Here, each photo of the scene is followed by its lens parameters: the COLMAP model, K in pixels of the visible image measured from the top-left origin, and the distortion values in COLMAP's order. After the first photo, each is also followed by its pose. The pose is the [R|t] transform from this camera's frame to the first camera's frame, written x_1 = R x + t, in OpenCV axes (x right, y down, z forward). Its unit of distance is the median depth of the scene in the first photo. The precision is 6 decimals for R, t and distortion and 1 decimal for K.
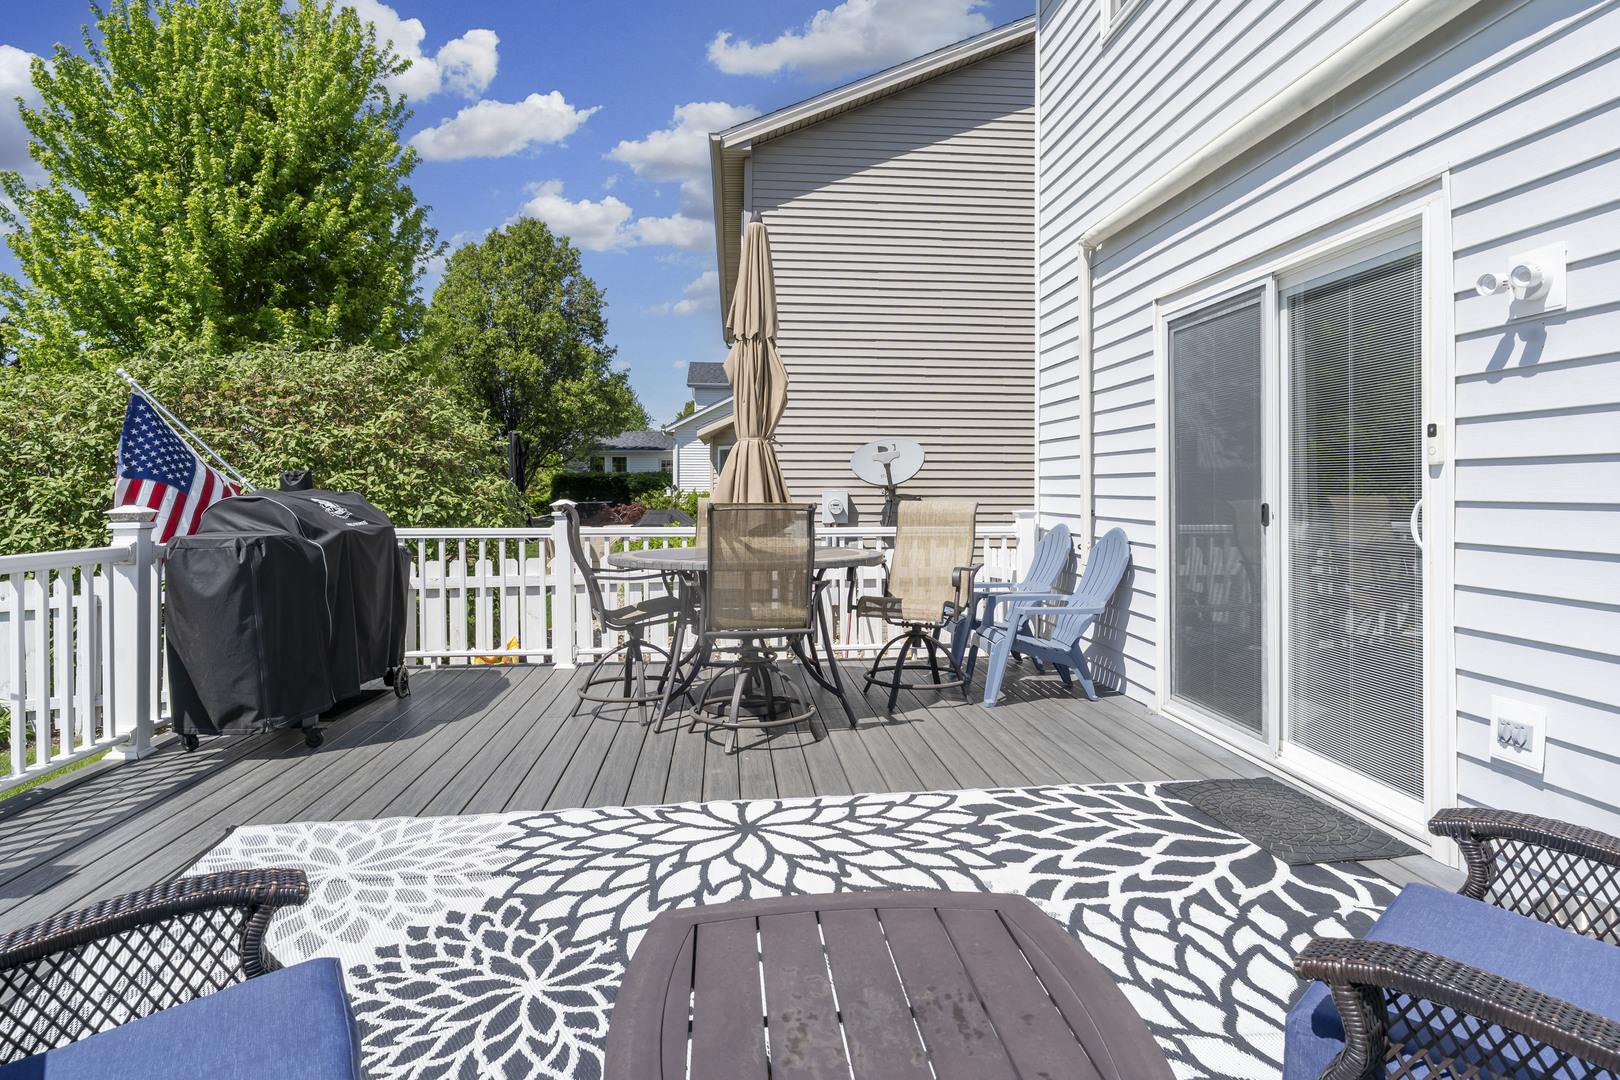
lens RADIAL K [[915.9, 0, 810.1], [0, 915.9, 493.0], [0, 0, 1]] dist [-0.005578, 0.002358]
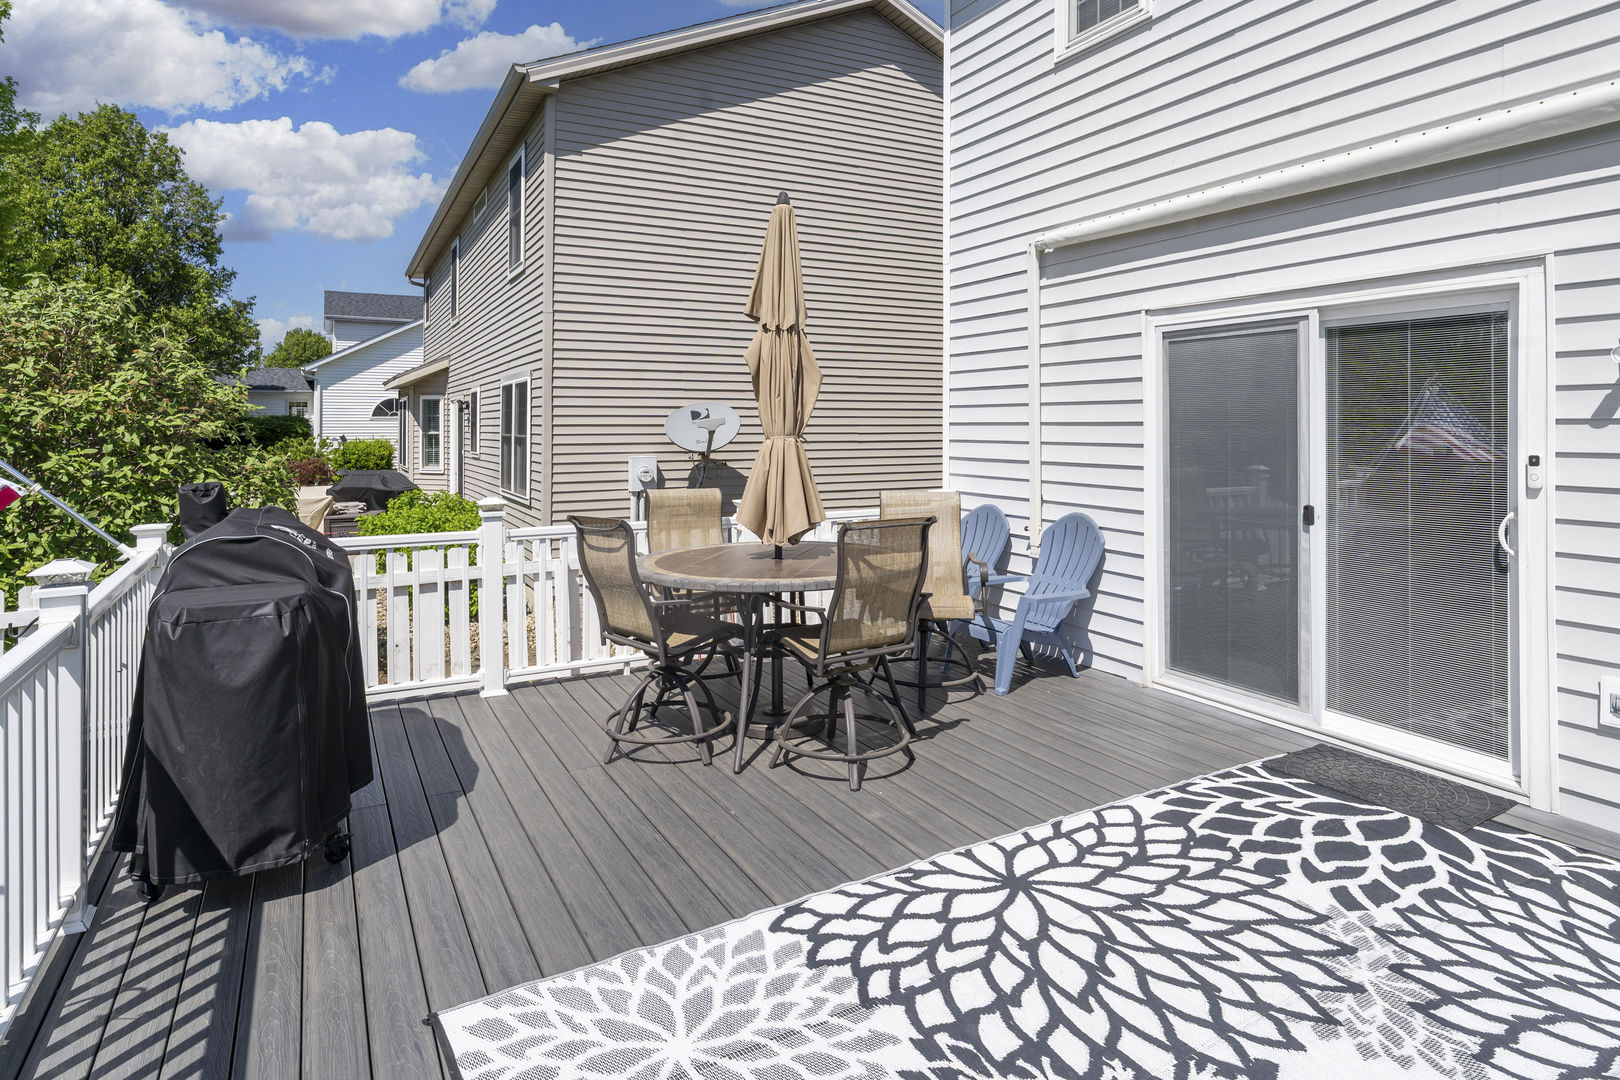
lens RADIAL K [[915.9, 0, 791.5], [0, 915.9, 430.7], [0, 0, 1]] dist [-0.005578, 0.002358]
pose [[0.926406, -0.005538, 0.376486, -0.627420], [0.005195, 0.999985, 0.001926, -0.103001], [-0.376490, 0.000171, 0.926420, 0.208142]]
